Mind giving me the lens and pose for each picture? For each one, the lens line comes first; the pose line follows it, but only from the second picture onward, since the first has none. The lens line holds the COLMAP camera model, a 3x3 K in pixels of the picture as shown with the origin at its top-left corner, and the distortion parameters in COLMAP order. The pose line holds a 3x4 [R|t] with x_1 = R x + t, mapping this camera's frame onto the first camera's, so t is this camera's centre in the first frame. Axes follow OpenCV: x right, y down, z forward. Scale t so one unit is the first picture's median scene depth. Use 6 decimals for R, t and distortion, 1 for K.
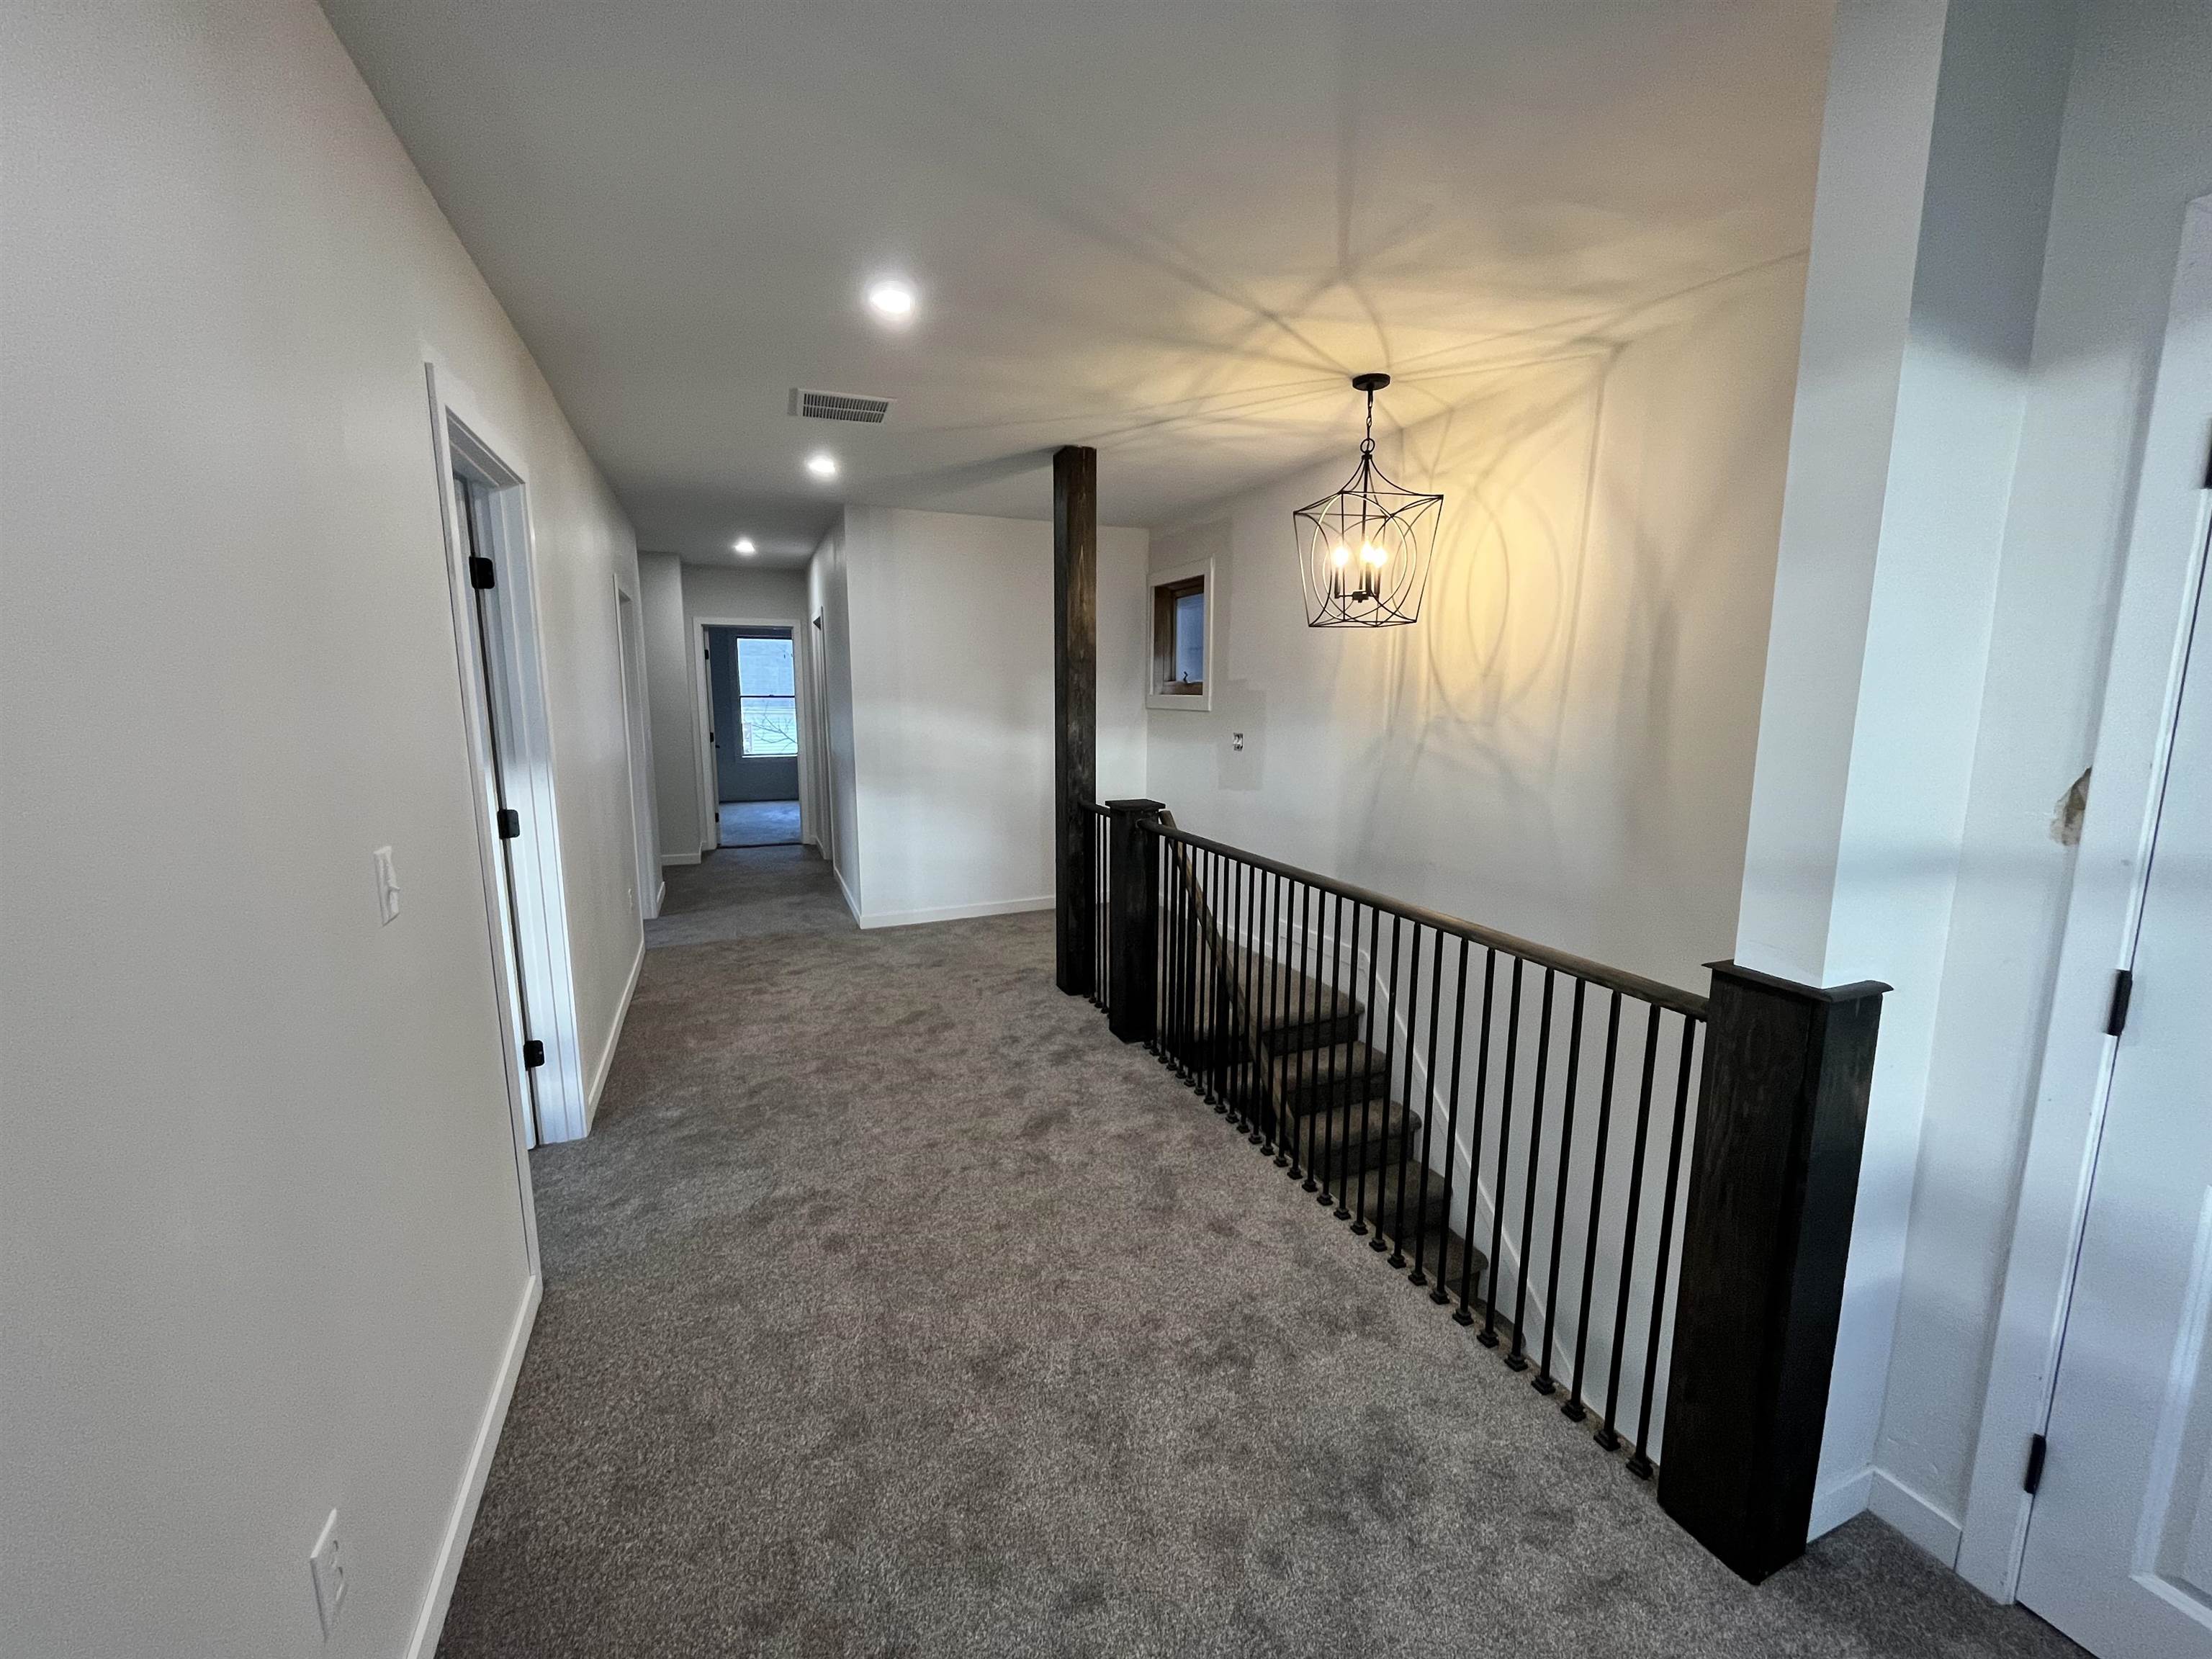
lens RADIAL K [[905.3, 0, 1106.3], [0, 905.3, 833.9], [0, 0, 1]] dist [0.003945, 0.000153]
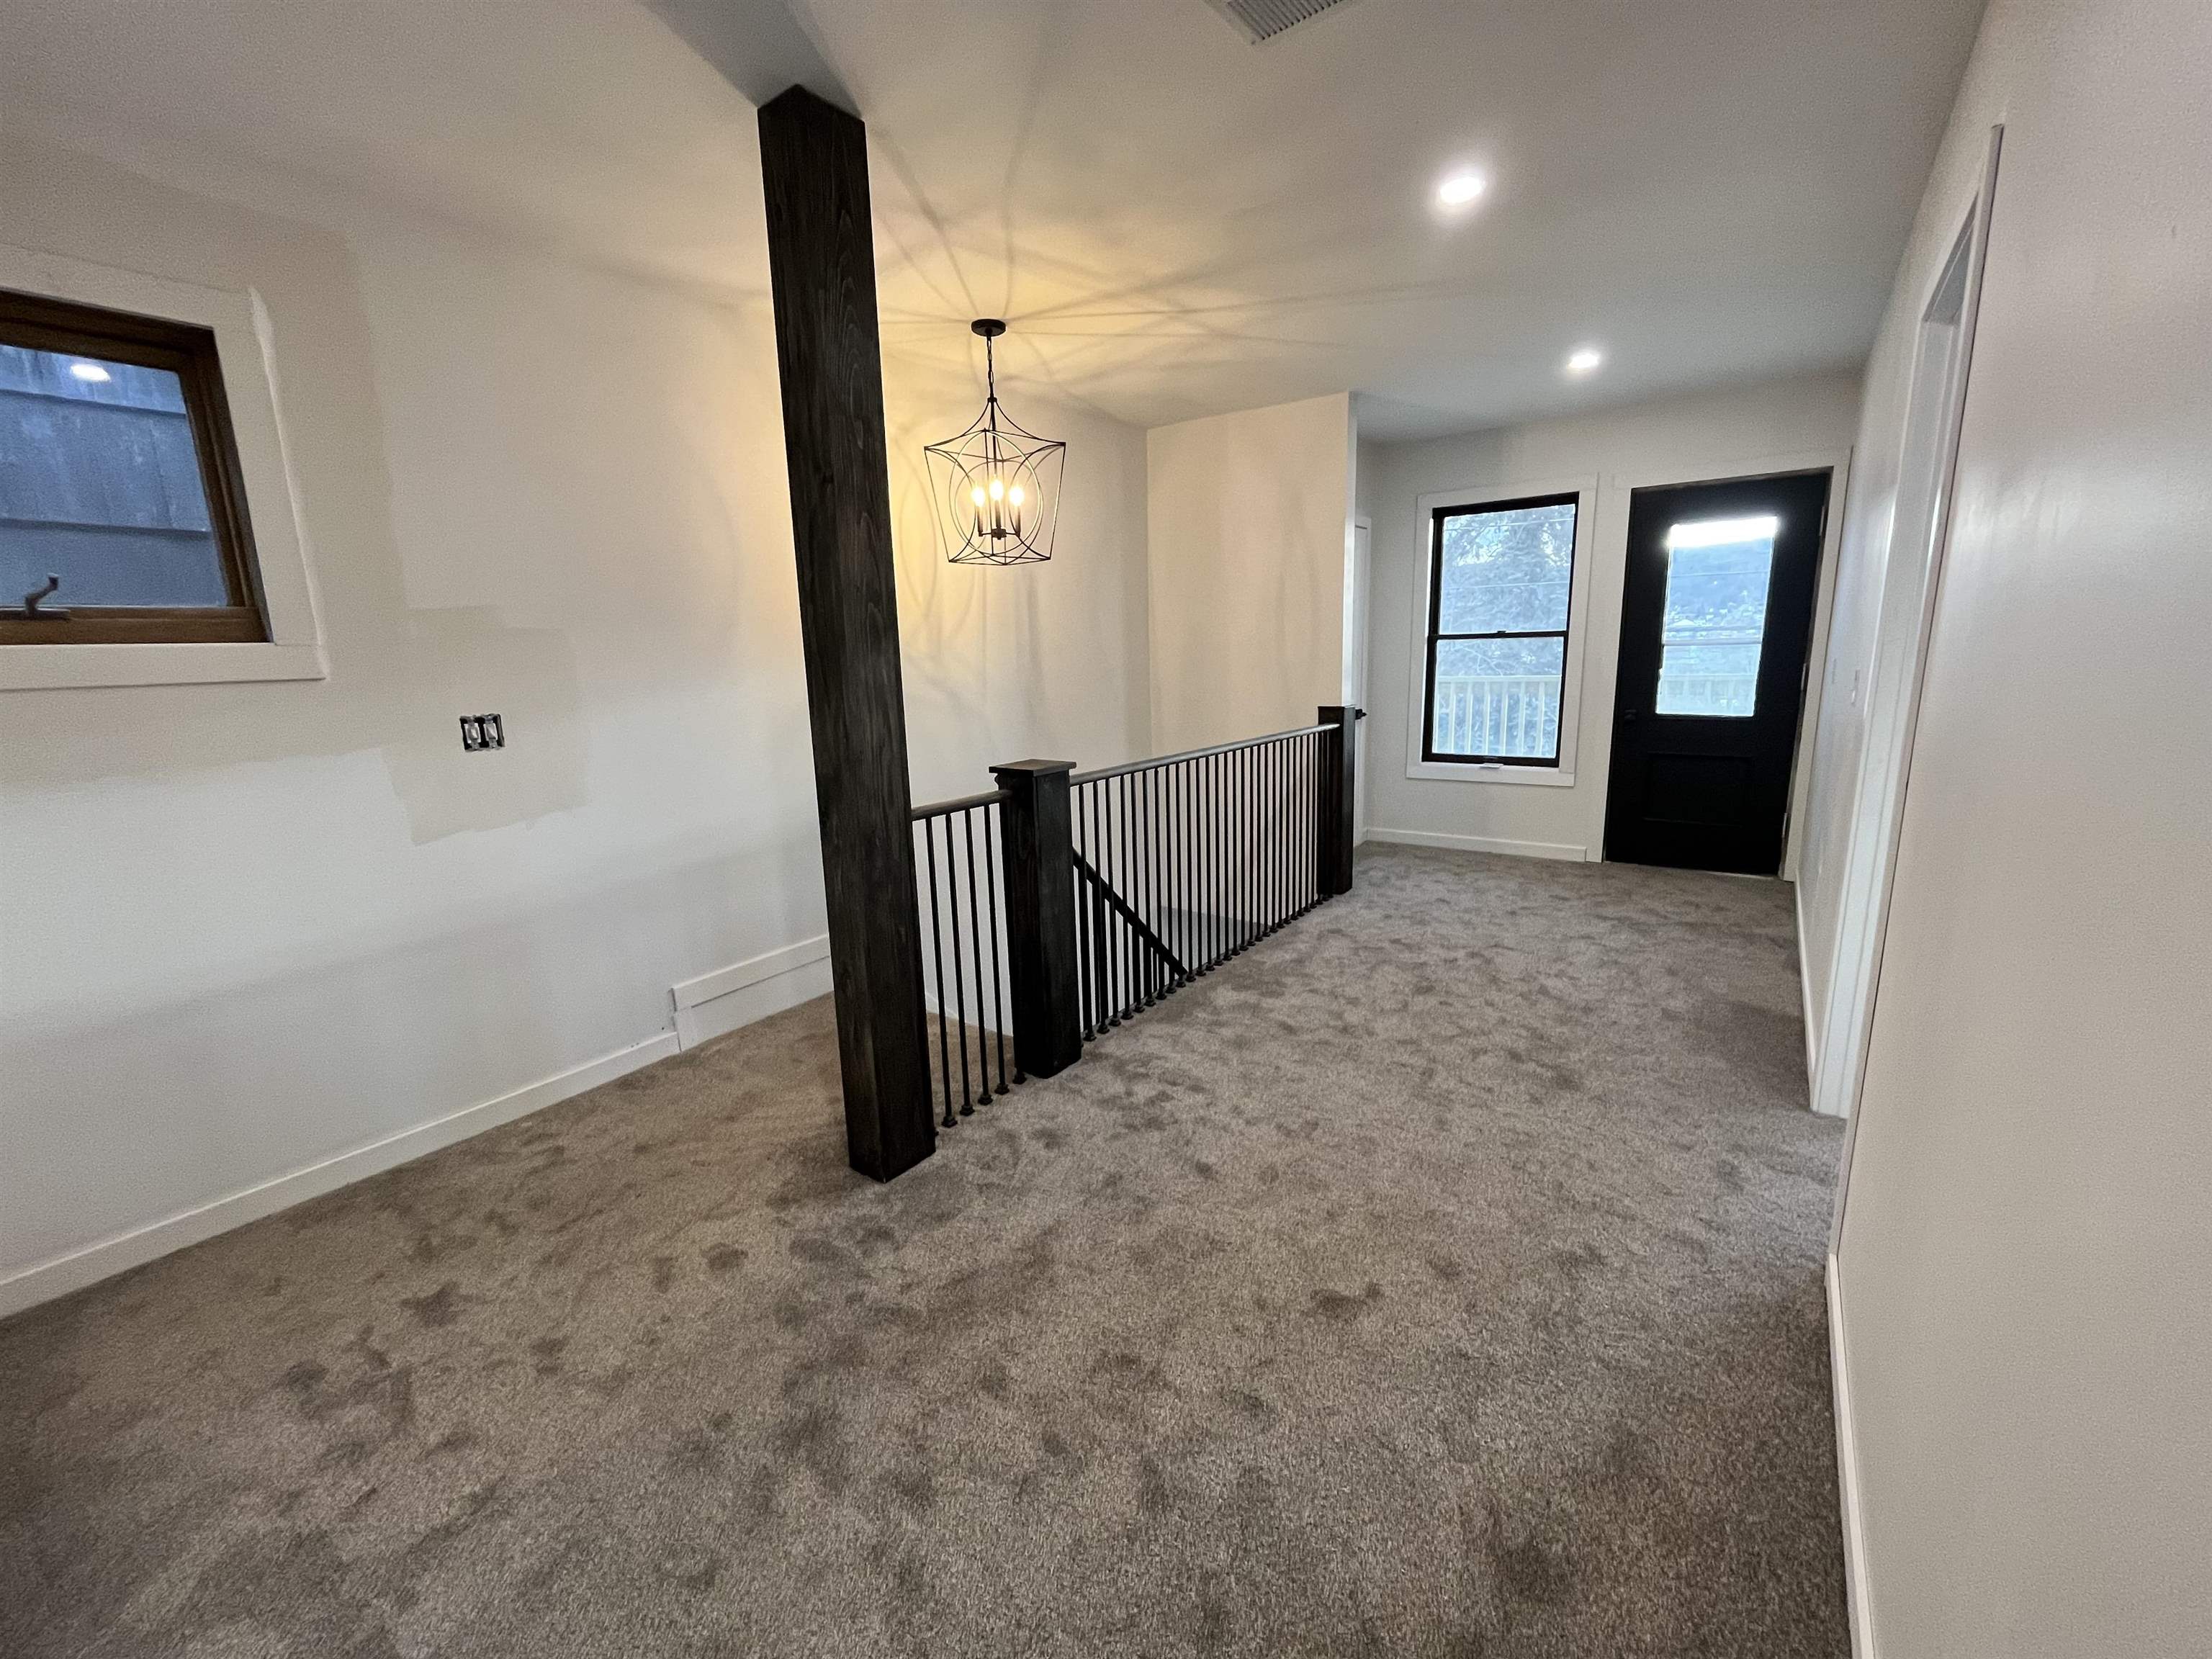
lens RADIAL K [[905.3, 0, 1107.7], [0, 905.3, 827.5], [0, 0, 1]] dist [0.003945, 0.000153]
pose [[-0.518939, -0.145762, 0.842292, -0.791016], [0.166997, 0.949080, 0.267130, -0.216317], [-0.838340, 0.279284, -0.468173, 1.621219]]
